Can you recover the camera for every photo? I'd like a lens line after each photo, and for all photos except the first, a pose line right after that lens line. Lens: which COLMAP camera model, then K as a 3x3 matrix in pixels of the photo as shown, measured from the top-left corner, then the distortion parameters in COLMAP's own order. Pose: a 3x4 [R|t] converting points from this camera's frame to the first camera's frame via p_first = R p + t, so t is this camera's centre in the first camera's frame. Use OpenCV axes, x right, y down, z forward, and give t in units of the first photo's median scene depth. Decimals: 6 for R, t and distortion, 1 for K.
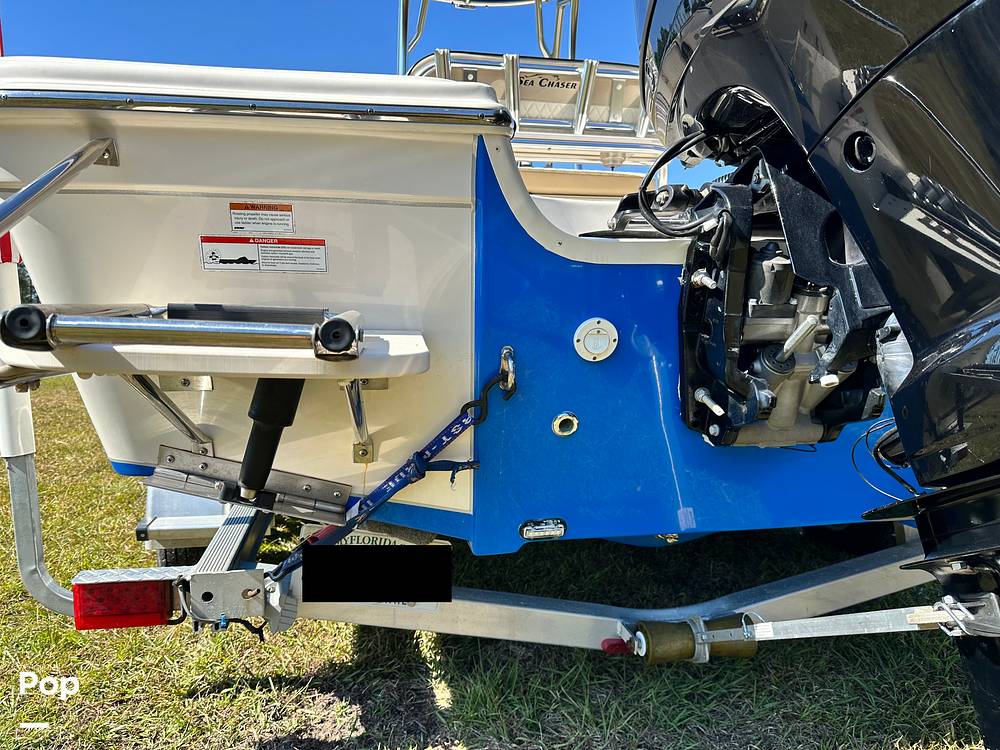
lens RADIAL K [[703.2, 0, 497.9], [0, 703.2, 381.2], [0, 0, 1]] dist [0.075040, -0.084305]
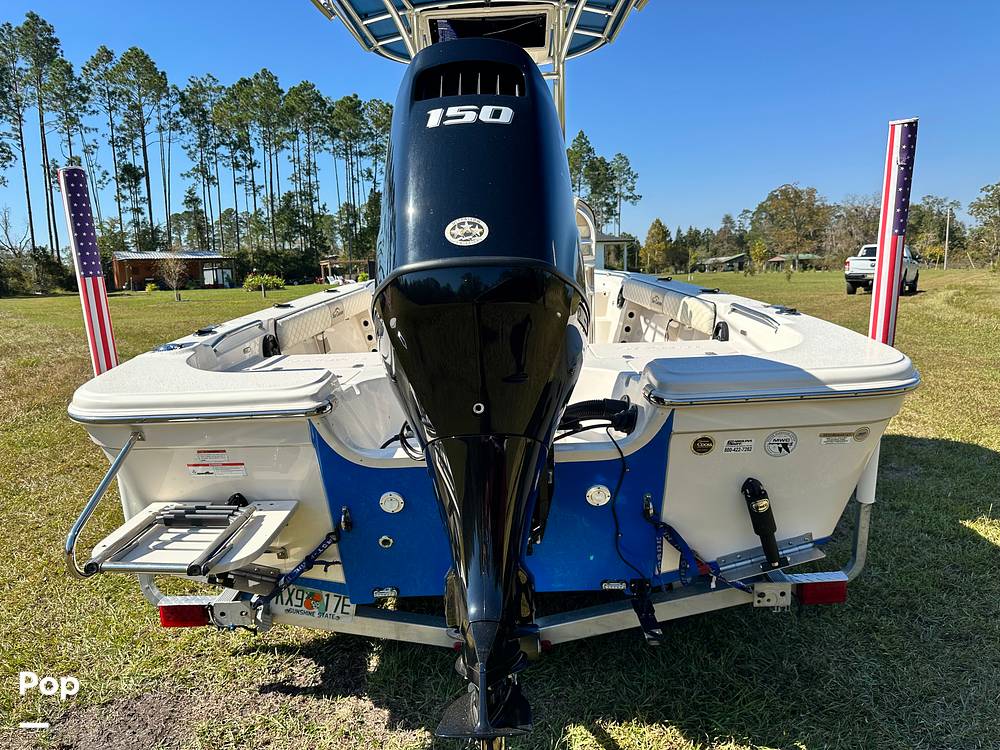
lens RADIAL K [[703.2, 0, 497.9], [0, 703.2, 381.2], [0, 0, 1]] dist [0.075040, -0.084305]
pose [[0.980032, -0.000803, -0.198839, 0.757389], [0.022446, 0.994047, 0.106616, -0.550603], [0.197569, -0.108950, 0.974216, -0.703443]]
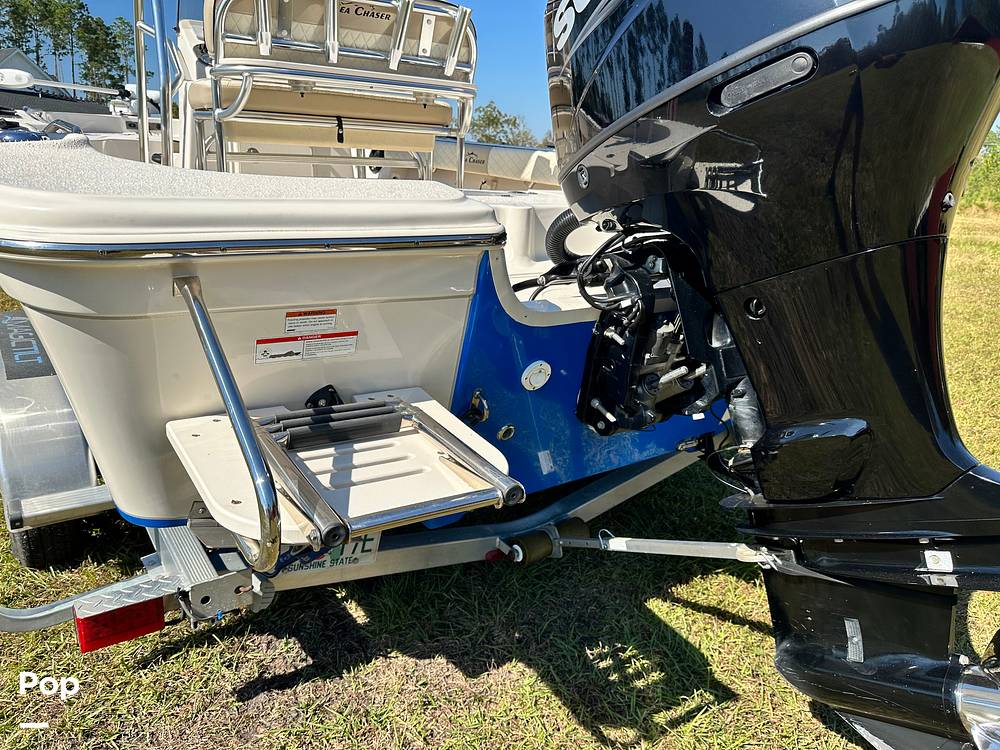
lens RADIAL K [[703.2, 0, 497.9], [0, 703.2, 381.2], [0, 0, 1]] dist [0.075040, -0.084305]
pose [[0.908589, -0.086647, 0.408606, -0.456317], [-0.015797, 0.970419, 0.240910, -0.355617], [-0.417393, -0.225343, 0.880343, -0.143952]]
